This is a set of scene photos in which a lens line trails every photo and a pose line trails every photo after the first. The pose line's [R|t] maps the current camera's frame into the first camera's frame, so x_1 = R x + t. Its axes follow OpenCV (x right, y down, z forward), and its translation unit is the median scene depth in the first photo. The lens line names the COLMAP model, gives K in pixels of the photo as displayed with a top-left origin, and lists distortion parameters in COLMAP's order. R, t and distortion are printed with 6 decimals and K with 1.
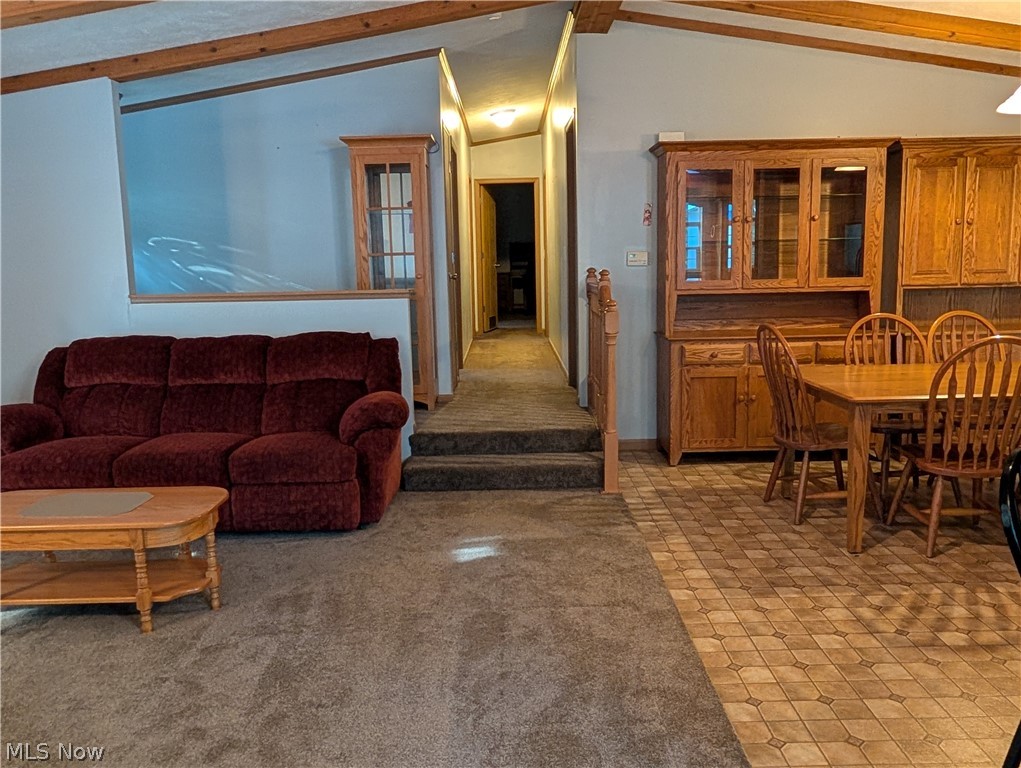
lens RADIAL K [[837.9, 0, 513.0], [0, 837.9, 381.1], [0, 0, 1]] dist [0.000906, 0.000005]
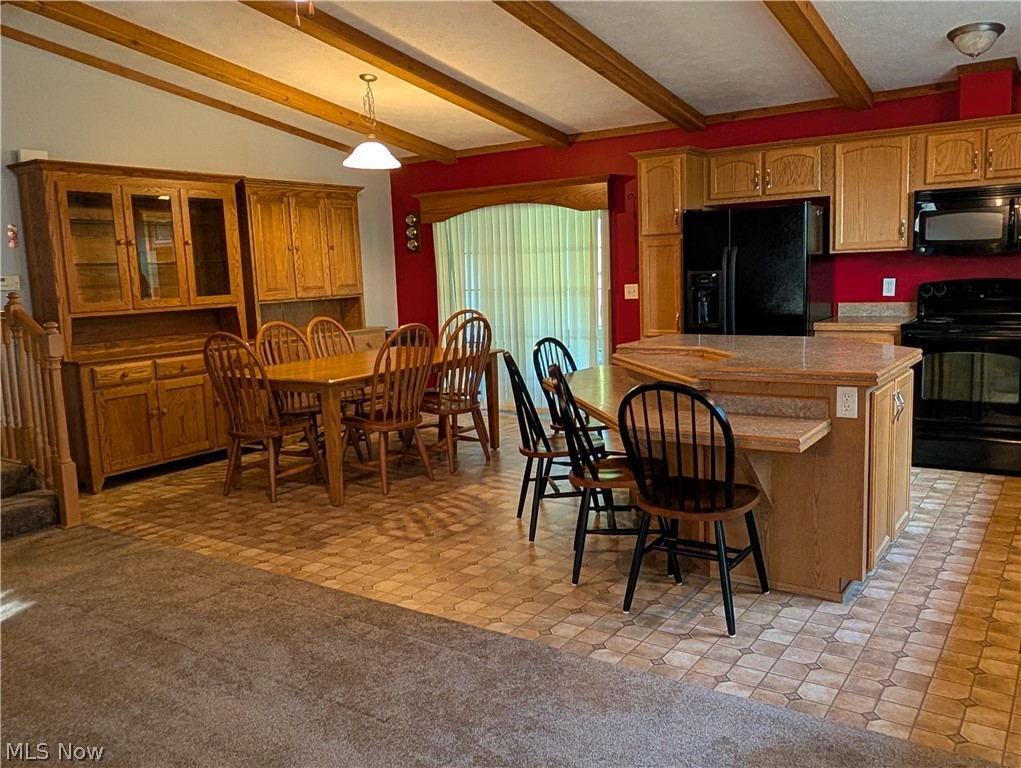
lens RADIAL K [[837.9, 0, 513.0], [0, 837.9, 381.1], [0, 0, 1]] dist [0.000906, 0.000005]
pose [[0.570936, -0.111817, 0.813344, -0.370110], [0.149555, 0.988271, 0.030884, 0.018169], [-0.807258, 0.104006, 0.580963, 0.039624]]
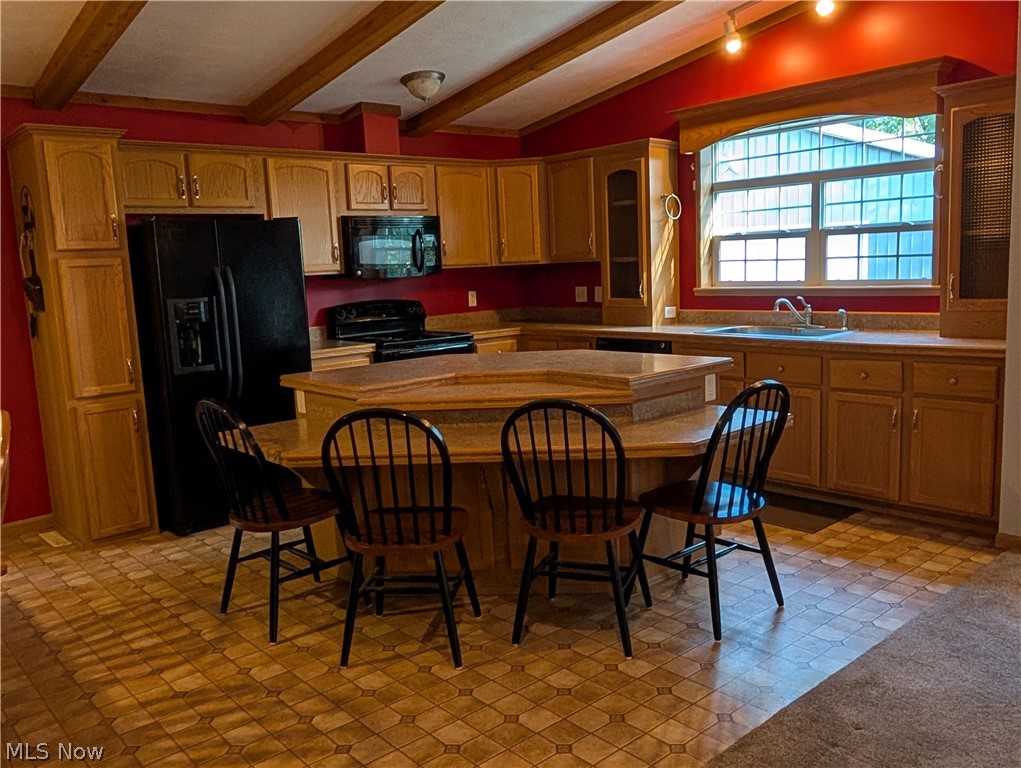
lens RADIAL K [[837.9, 0, 513.0], [0, 837.9, 381.1], [0, 0, 1]] dist [0.000906, 0.000005]
pose [[-0.653729, -0.056523, 0.754615, -0.142020], [0.171503, 0.960192, 0.220496, -0.118031], [-0.737038, 0.273563, -0.618012, 0.851701]]
